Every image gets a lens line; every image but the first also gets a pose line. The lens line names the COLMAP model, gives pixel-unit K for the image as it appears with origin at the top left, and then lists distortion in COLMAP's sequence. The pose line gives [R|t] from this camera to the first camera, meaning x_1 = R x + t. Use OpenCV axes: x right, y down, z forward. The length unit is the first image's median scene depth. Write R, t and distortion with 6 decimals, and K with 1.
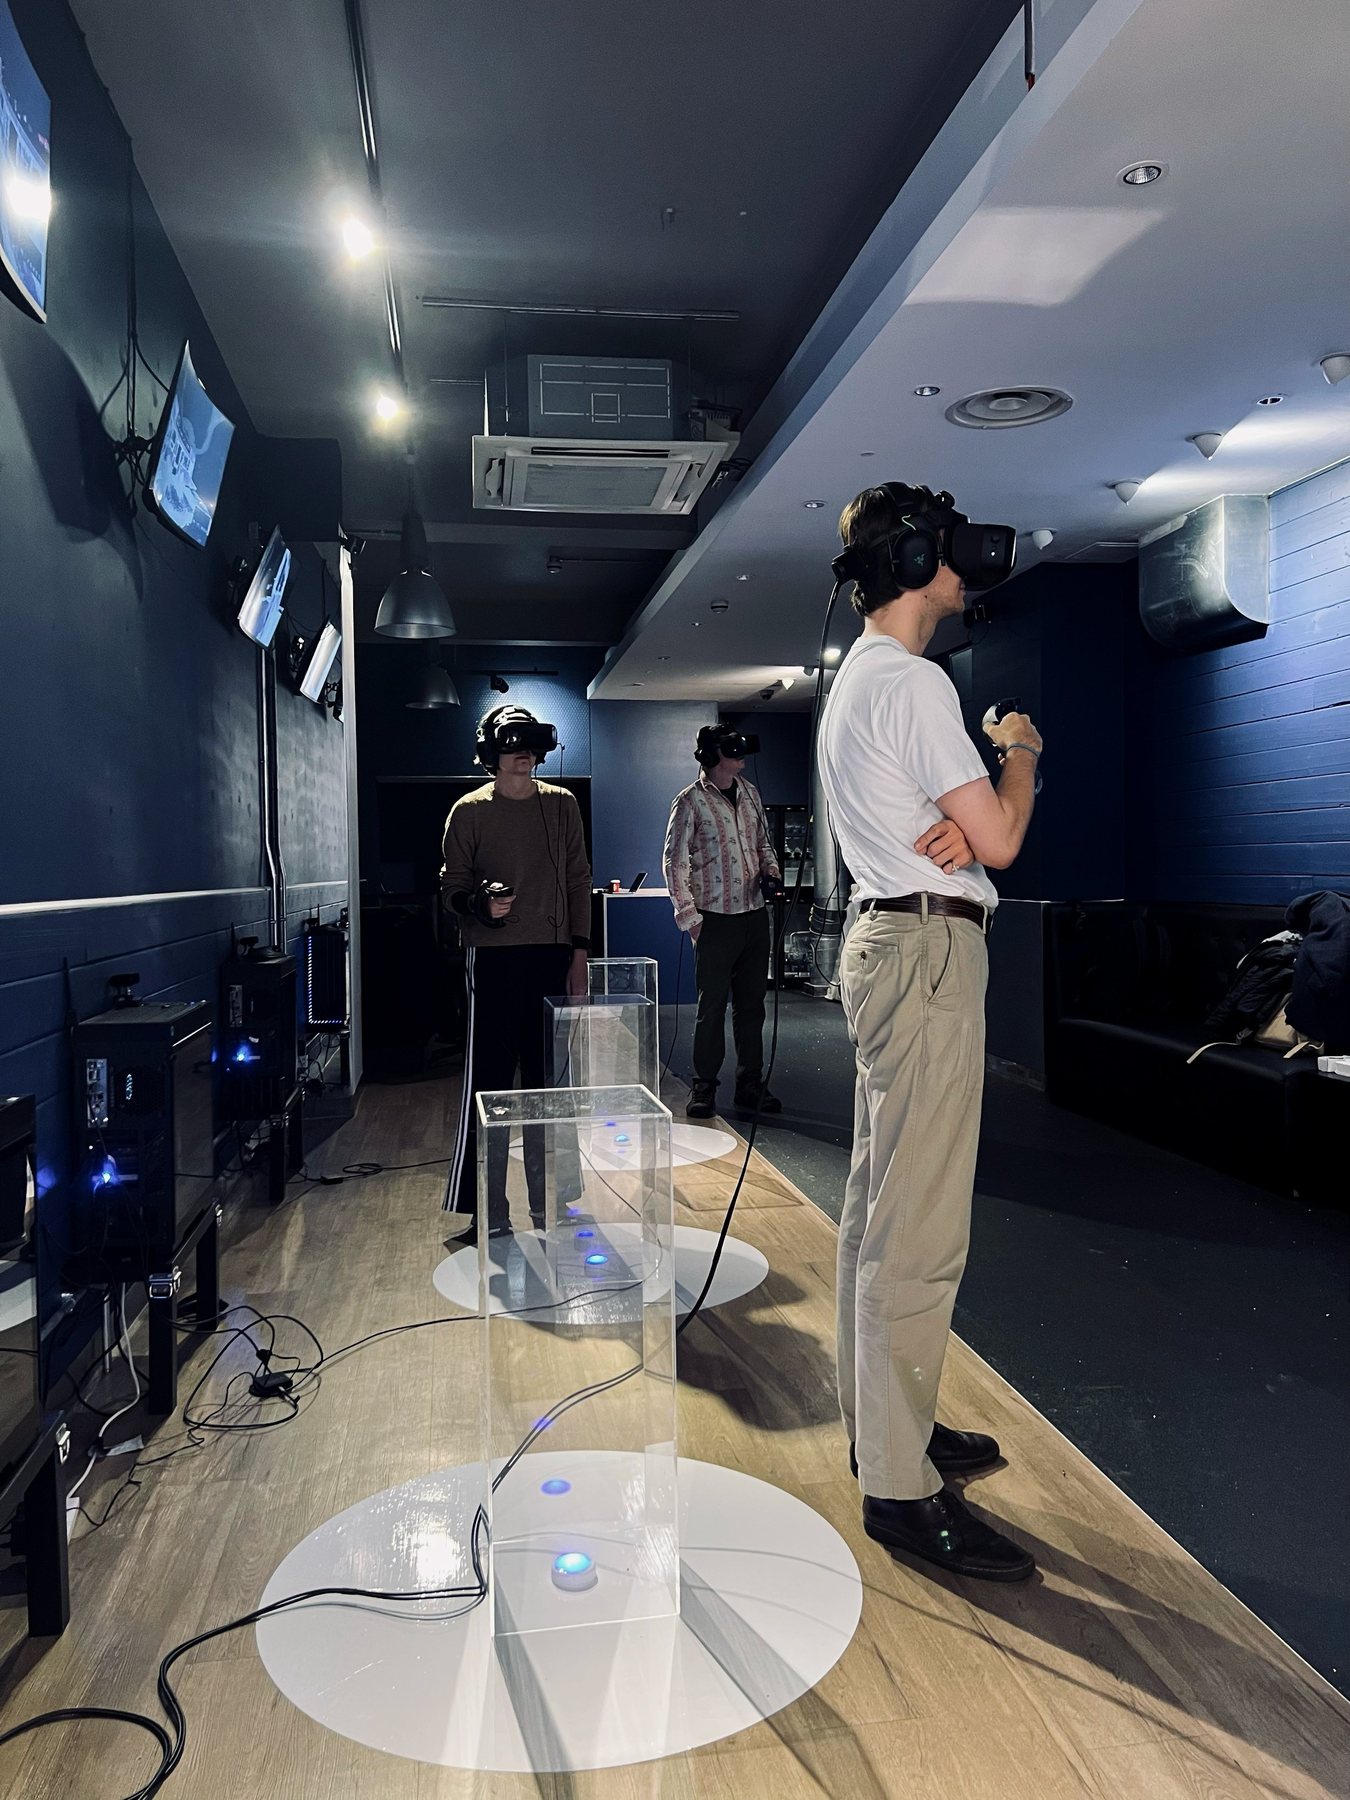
lens RADIAL K [[1438.4, 0, 674.0], [0, 1438.4, 864.5], [0, 0, 1]] dist [-0.011648, -0.013593]
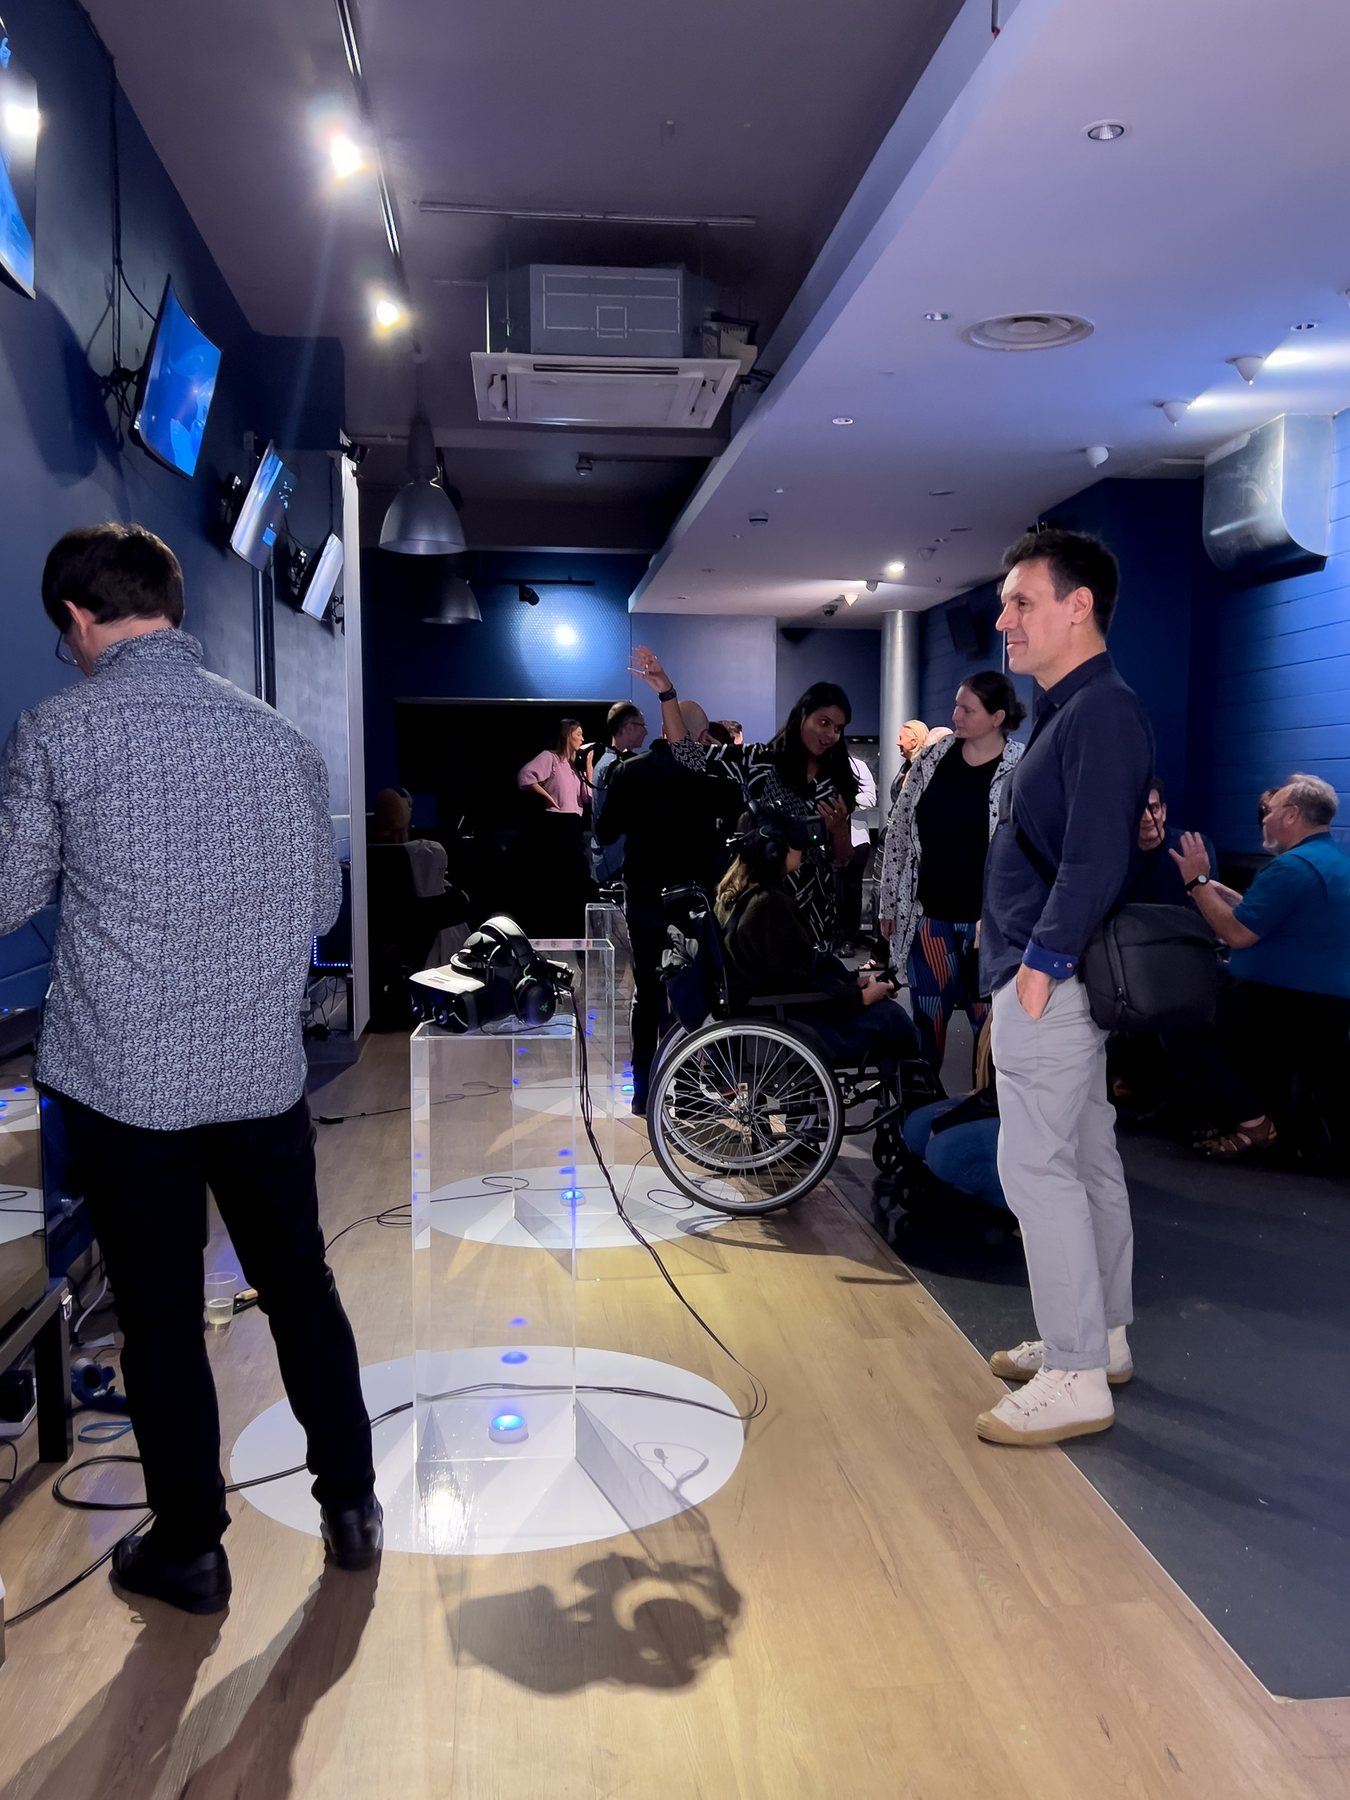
lens RADIAL K [[1643.5, 0, 679.3], [0, 1643.5, 930.8], [0, 0, 1]] dist [-0.020960, 0.000918]
pose [[0.999193, 0.018003, -0.035894, 0.037330], [-0.015049, 0.996607, 0.080922, -0.004980], [0.037229, -0.080317, 0.996074, -0.093190]]
